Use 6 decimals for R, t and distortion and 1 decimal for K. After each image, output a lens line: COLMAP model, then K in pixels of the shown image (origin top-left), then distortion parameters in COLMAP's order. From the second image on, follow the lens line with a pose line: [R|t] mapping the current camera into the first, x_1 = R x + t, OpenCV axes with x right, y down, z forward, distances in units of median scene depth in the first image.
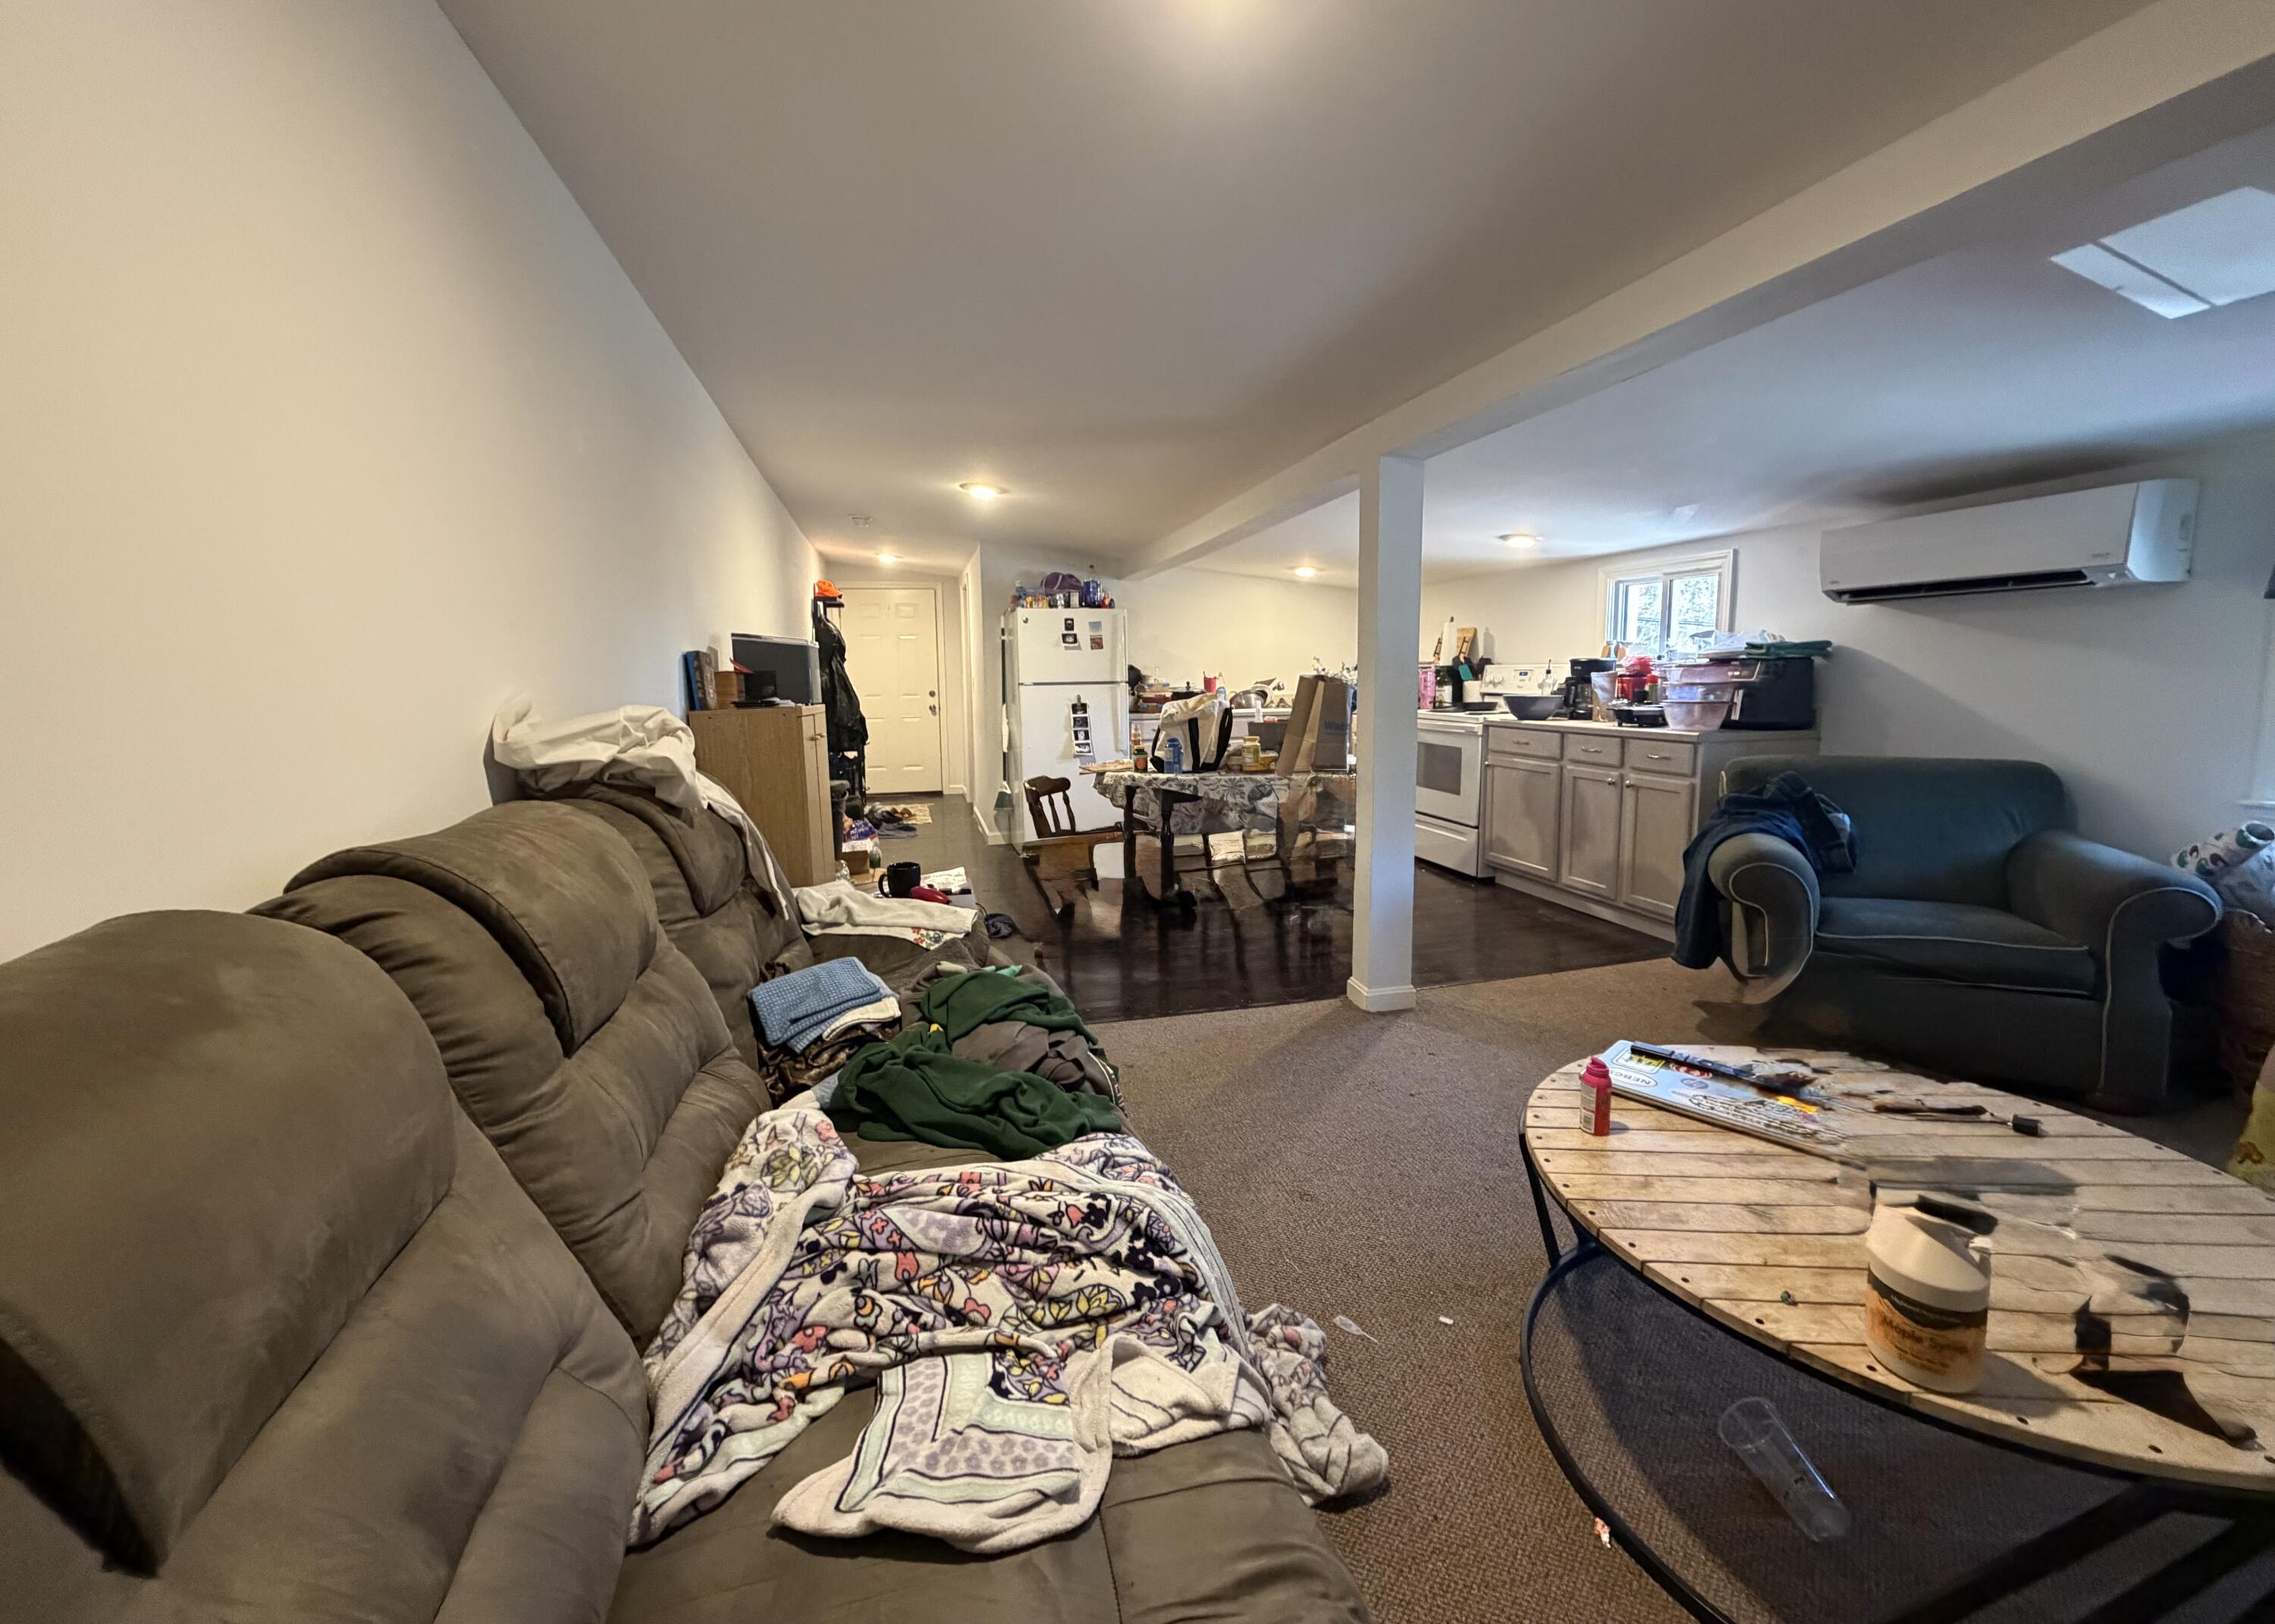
lens RADIAL K [[893.1, 0, 1137.1], [0, 893.1, 760.2], [0, 0, 1]] dist [0.000633, 0.000033]
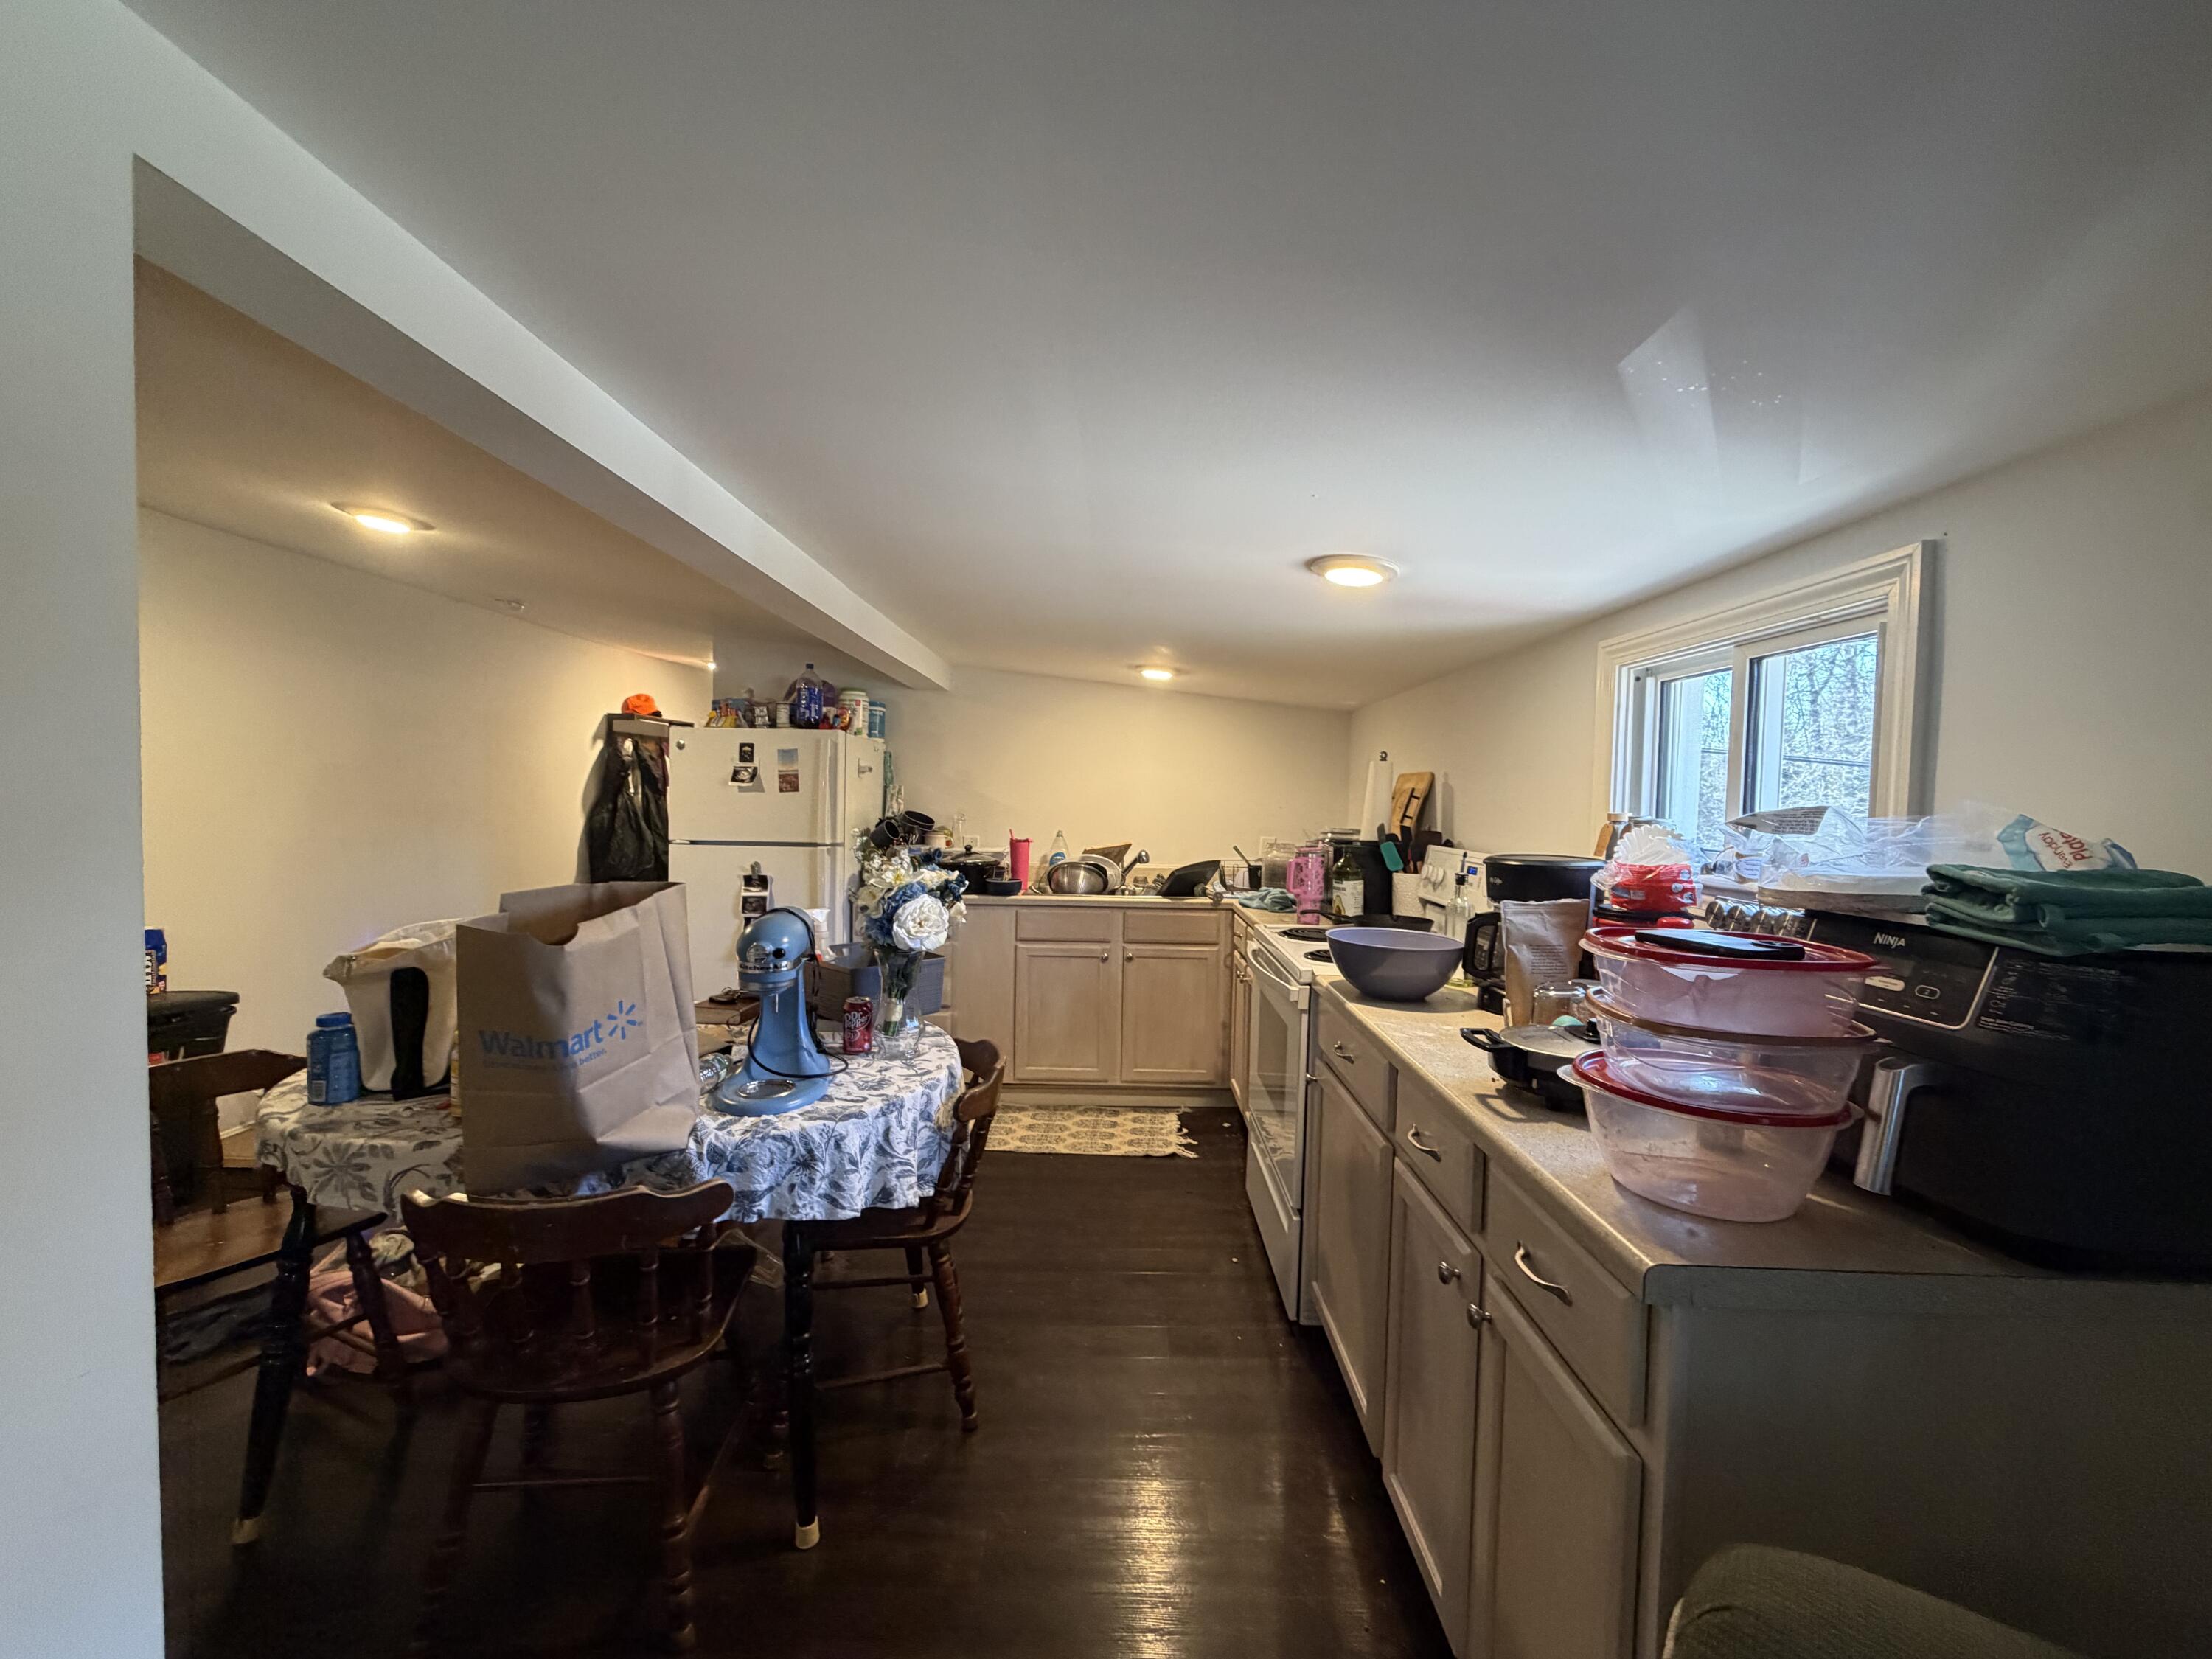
lens RADIAL K [[892.7, 0, 1106.0], [0, 892.7, 829.5], [0, 0, 1]] dist [-0.000309, 0.000035]
pose [[0.966760, 0.040067, -0.252528, 0.340601], [-0.057103, 0.996534, -0.060494, -0.074260], [0.249229, 0.072903, 0.965697, 0.458299]]
